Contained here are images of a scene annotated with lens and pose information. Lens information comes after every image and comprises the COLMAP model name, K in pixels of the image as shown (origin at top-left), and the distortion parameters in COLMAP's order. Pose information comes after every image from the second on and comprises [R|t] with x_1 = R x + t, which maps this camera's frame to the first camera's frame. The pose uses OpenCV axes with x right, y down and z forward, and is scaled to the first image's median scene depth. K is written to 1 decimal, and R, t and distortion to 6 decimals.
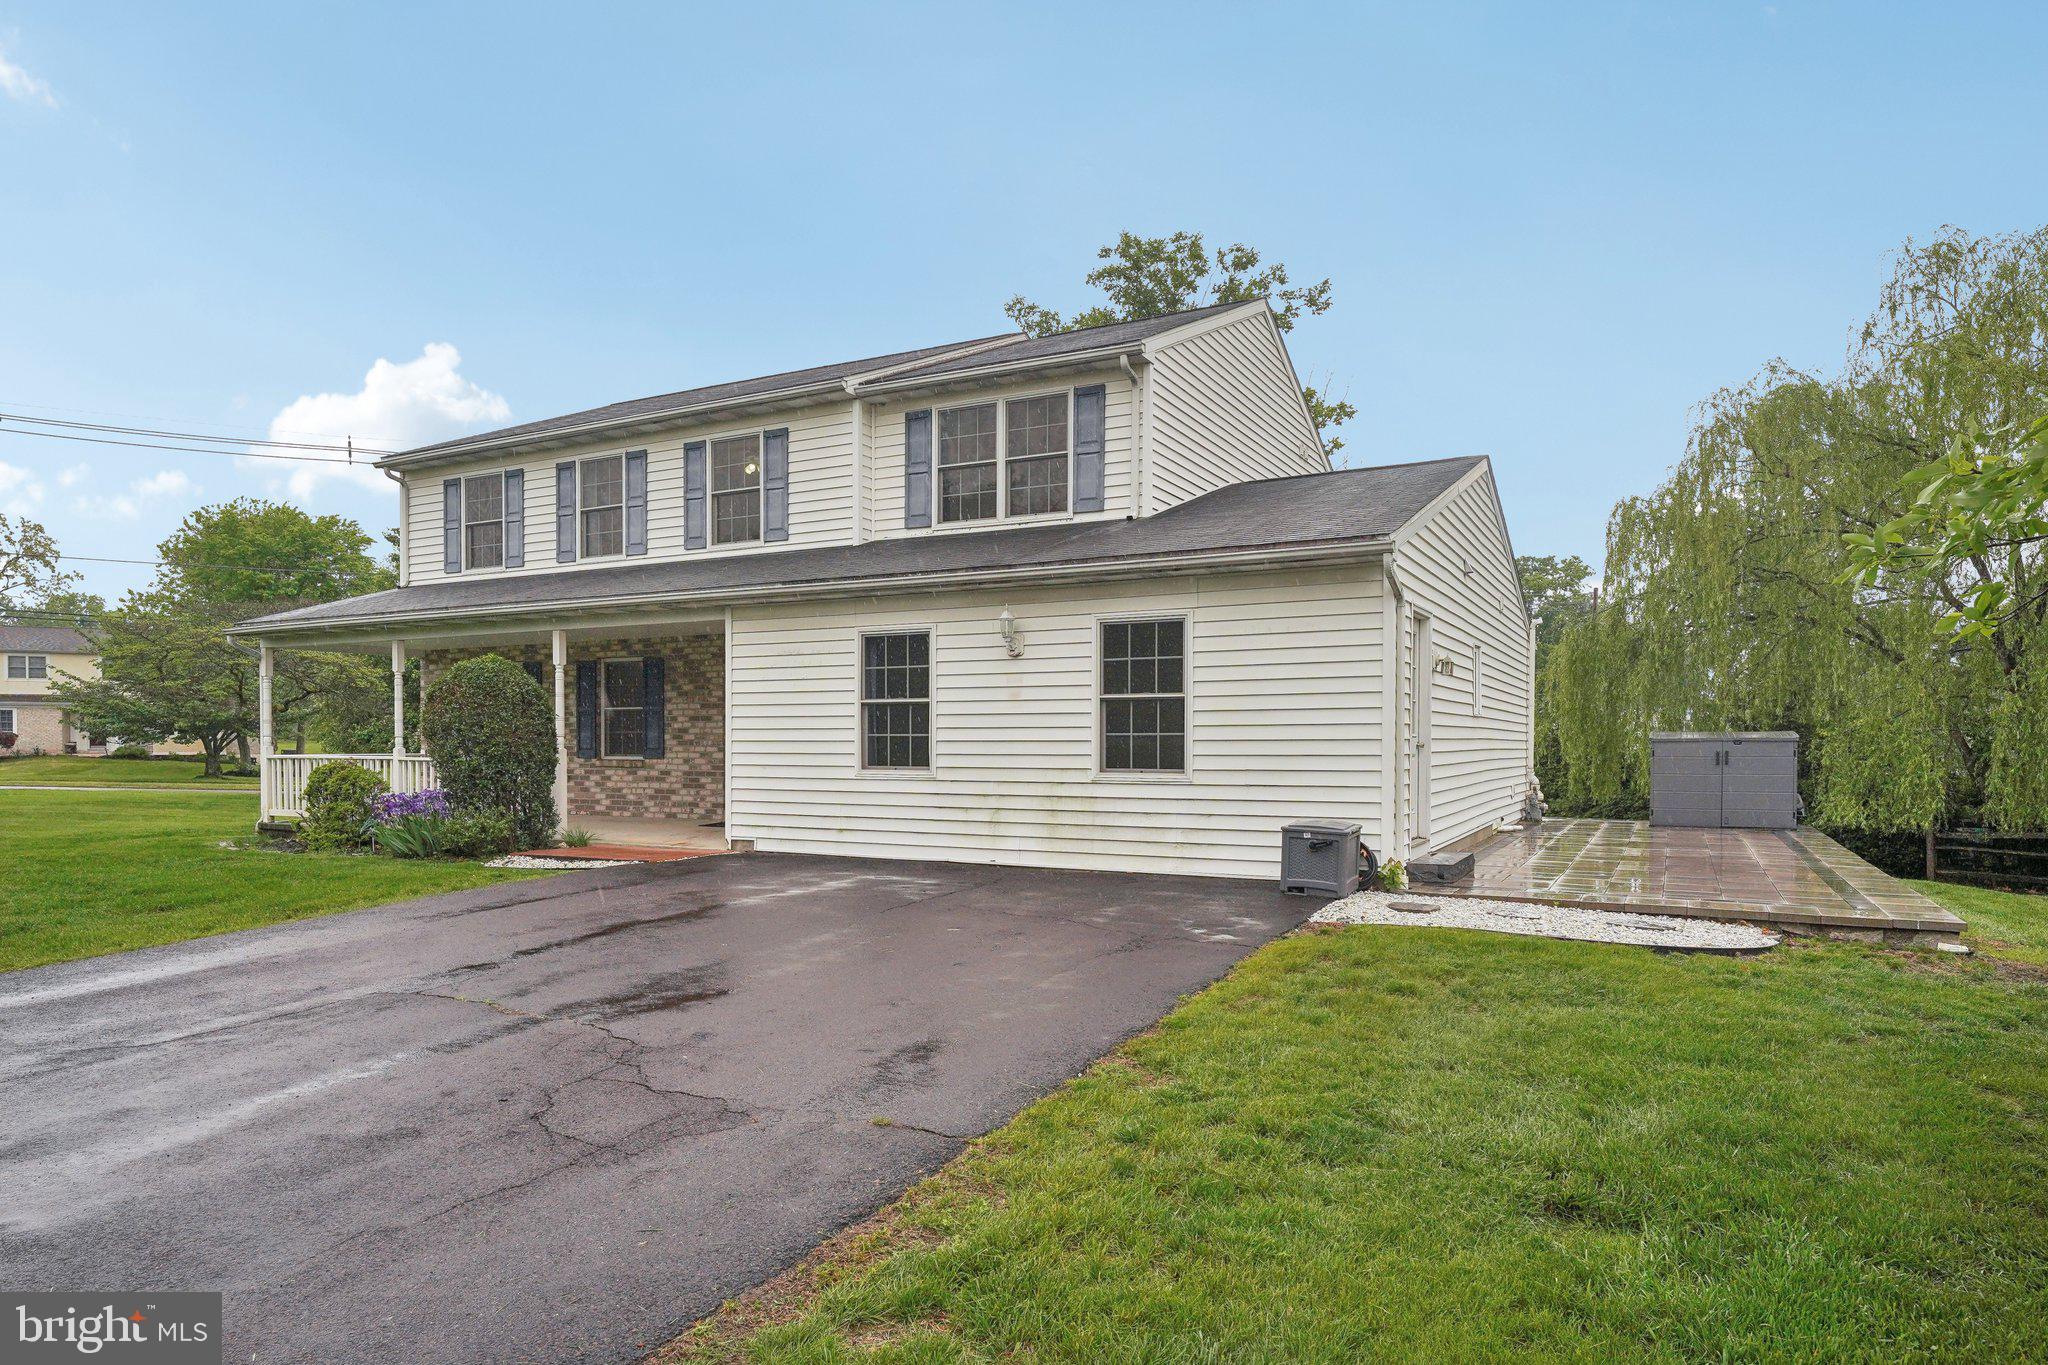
lens RADIAL K [[1221.4, 0, 1027.4], [0, 1221.4, 688.4], [0, 0, 1]] dist [0.001398, 0.000191]
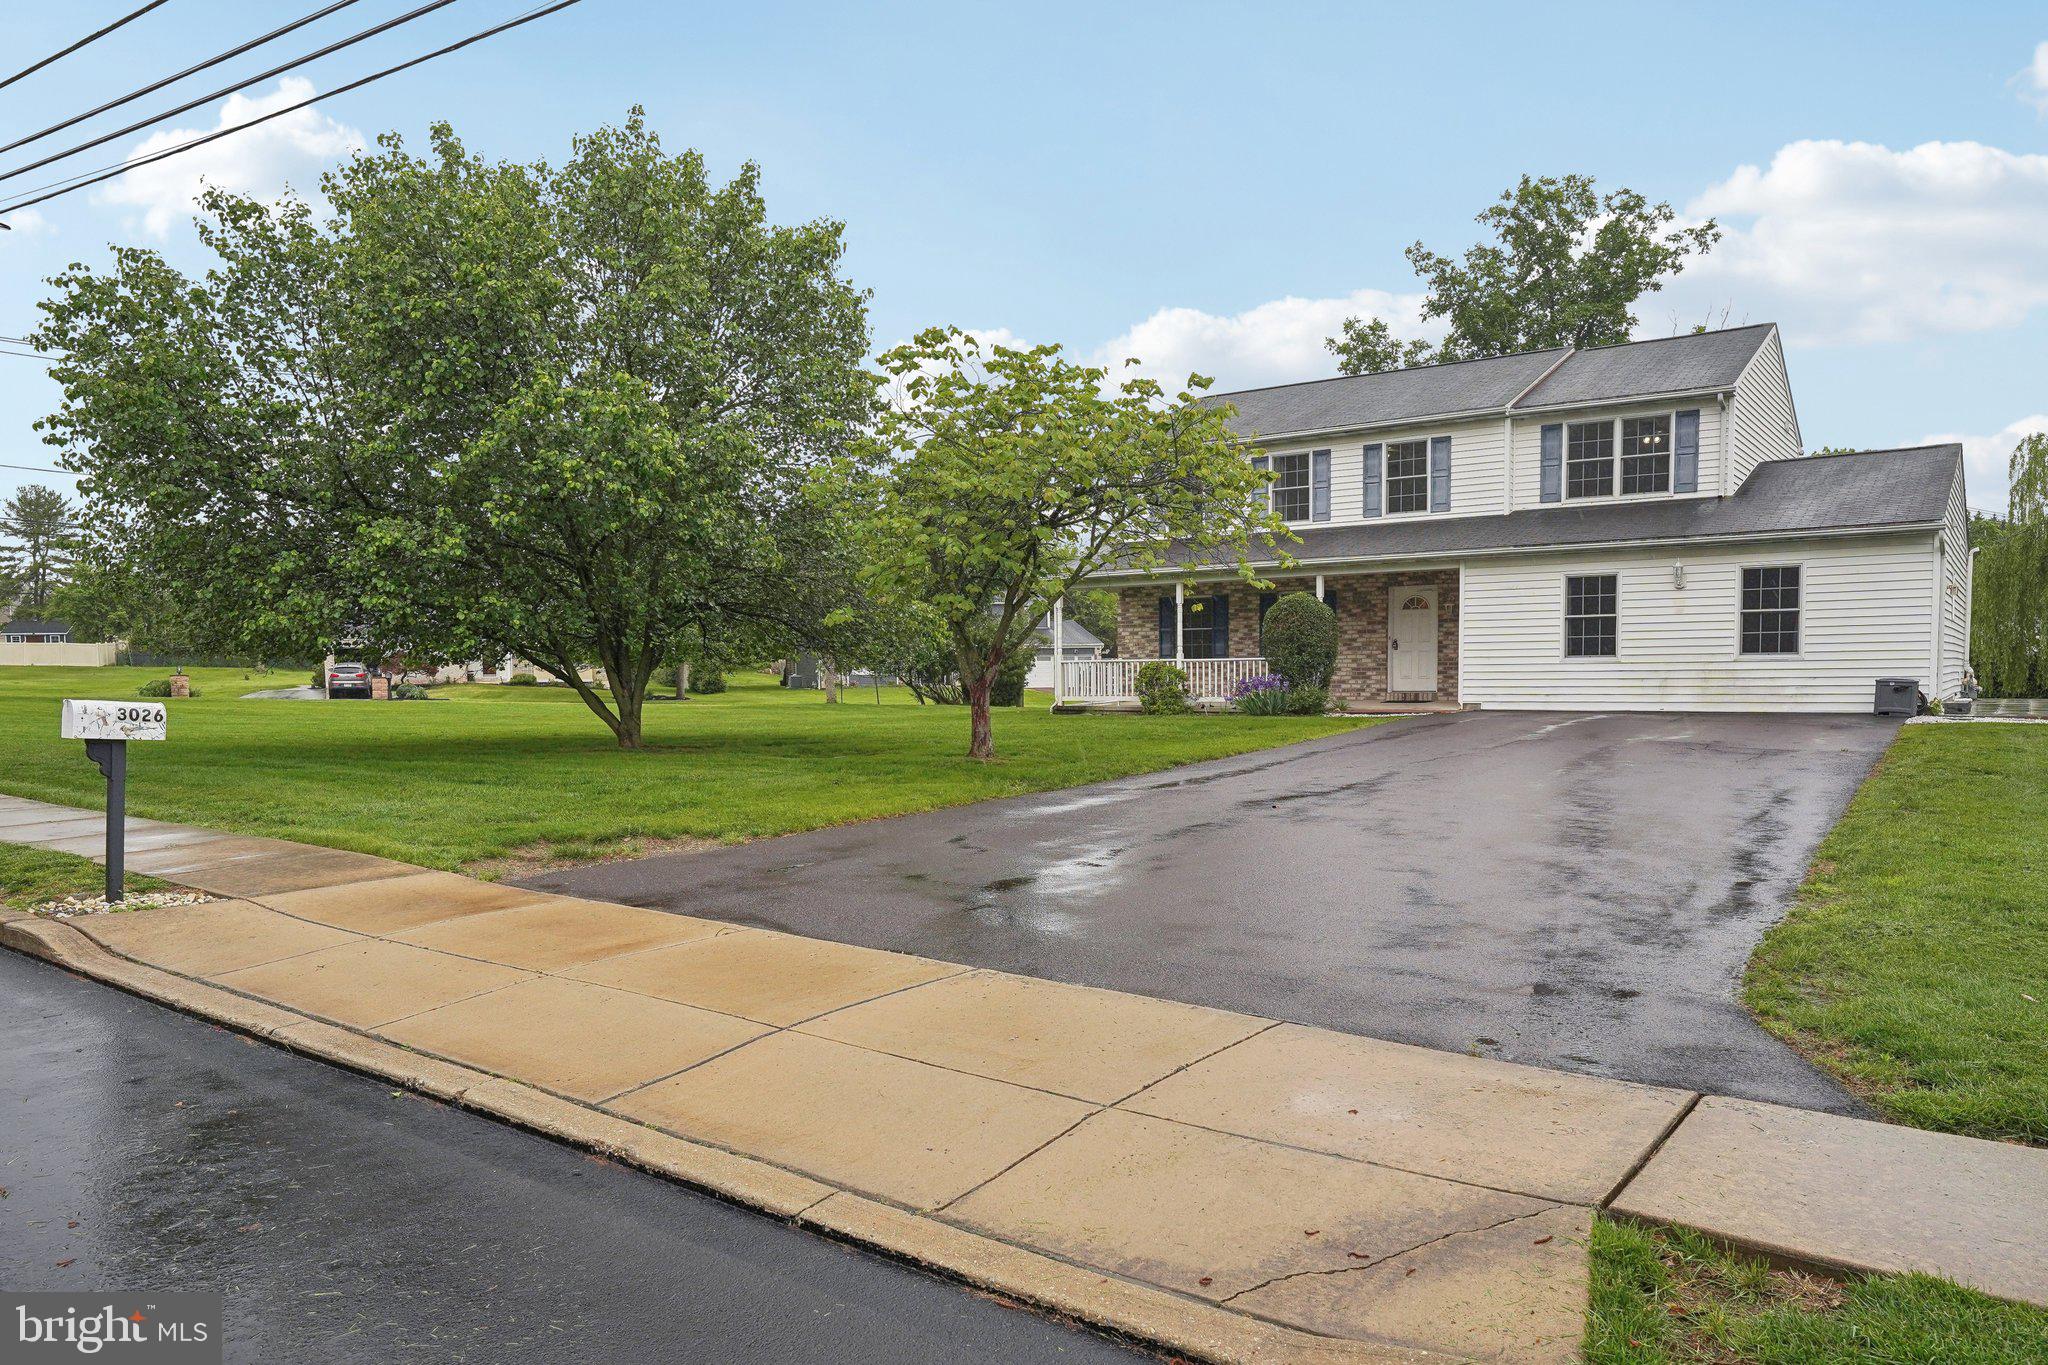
lens RADIAL K [[1406.2, 0, 1022.1], [0, 1406.2, 688.1], [0, 0, 1]] dist [0.000914, 0.001164]
pose [[0.991317, -0.009486, -0.131151, -0.539926], [0.016811, 0.998352, 0.054864, -0.008561], [0.130415, -0.056592, 0.989843, -0.866863]]
